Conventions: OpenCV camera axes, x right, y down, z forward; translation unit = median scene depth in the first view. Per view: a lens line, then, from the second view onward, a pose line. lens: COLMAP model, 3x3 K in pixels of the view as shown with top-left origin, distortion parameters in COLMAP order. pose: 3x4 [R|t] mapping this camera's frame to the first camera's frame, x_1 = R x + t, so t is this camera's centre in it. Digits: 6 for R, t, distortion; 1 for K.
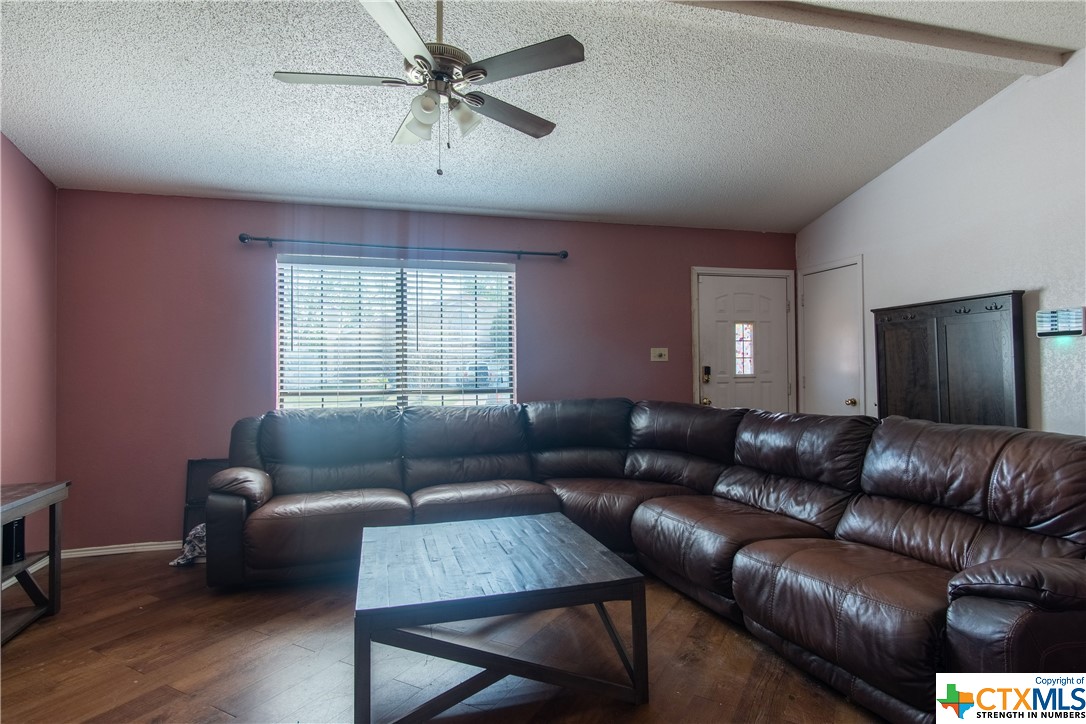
lens RADIAL K [[578.8, 0, 536.7], [0, 578.8, 362.8], [0, 0, 1]] dist [0.004881, 0.001156]
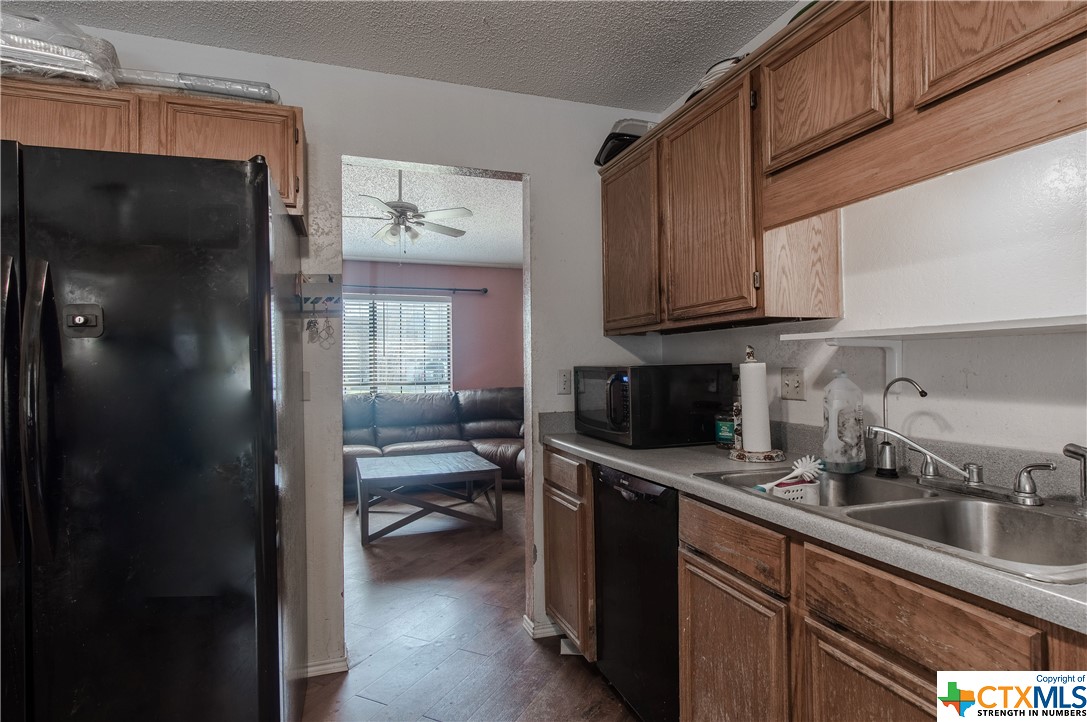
lens RADIAL K [[579.4, 0, 540.0], [0, 579.4, 360.1], [0, 0, 1]] dist [0.004881, 0.001156]
pose [[0.997200, -0.001222, 0.074770, 0.080435], [0.001514, 0.999991, -0.003843, -0.003942], [-0.074765, 0.003946, 0.997193, -0.507075]]
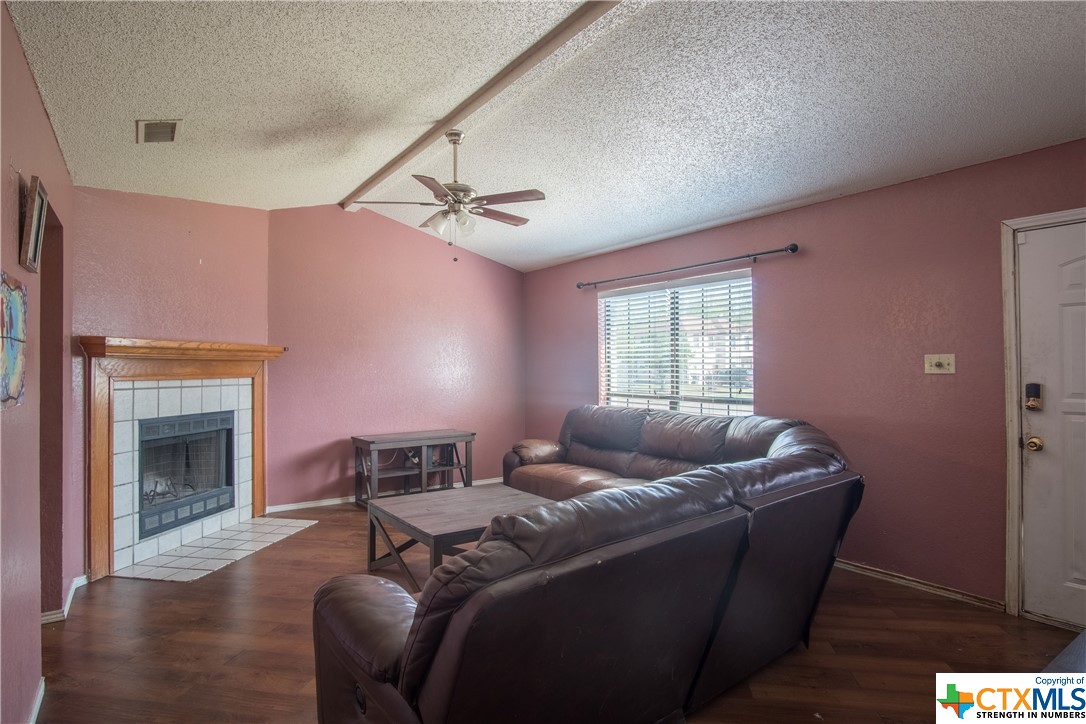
lens RADIAL K [[578.8, 0, 537.8], [0, 578.8, 354.4], [0, 0, 1]] dist [0.004881, 0.001156]
pose [[0.354947, -0.015174, -0.934763, 0.742427], [0.009369, 0.999876, -0.012673, -0.022875], [0.934839, -0.004260, 0.355046, 0.352527]]
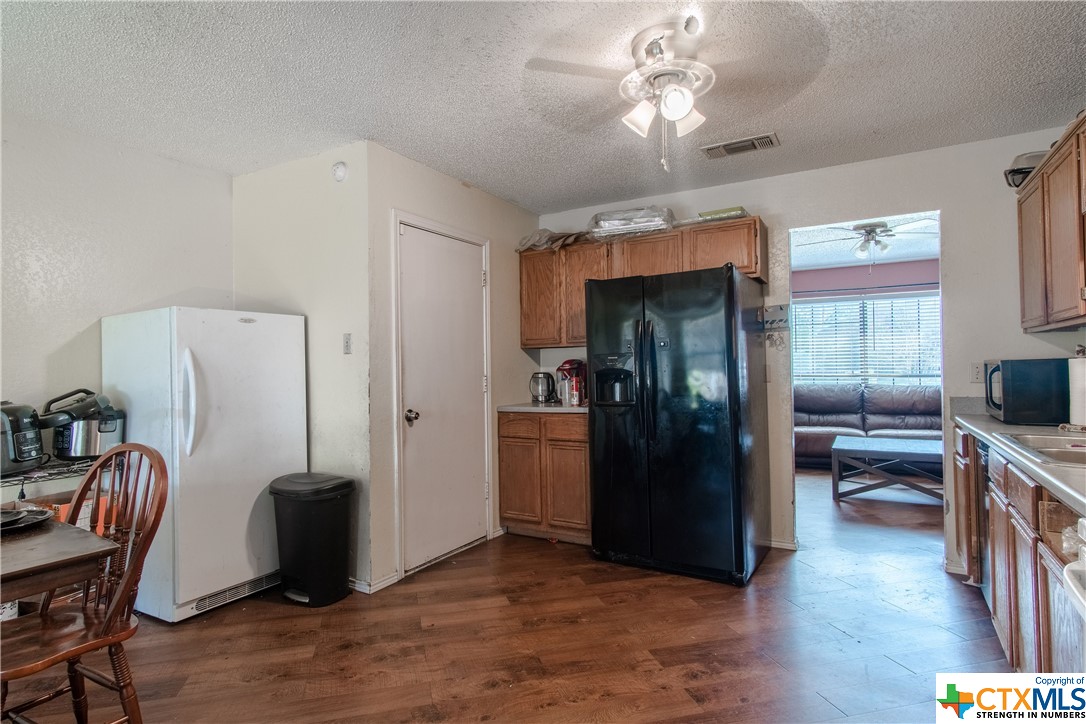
lens RADIAL K [[578.8, 0, 544.4], [0, 578.8, 359.2], [0, 0, 1]] dist [0.004881, 0.001156]
pose [[0.715575, -0.009883, -0.698466, 0.268968], [0.013709, 0.999906, -0.000103, -0.008556], [0.698401, -0.009502, 0.715643, -0.815317]]
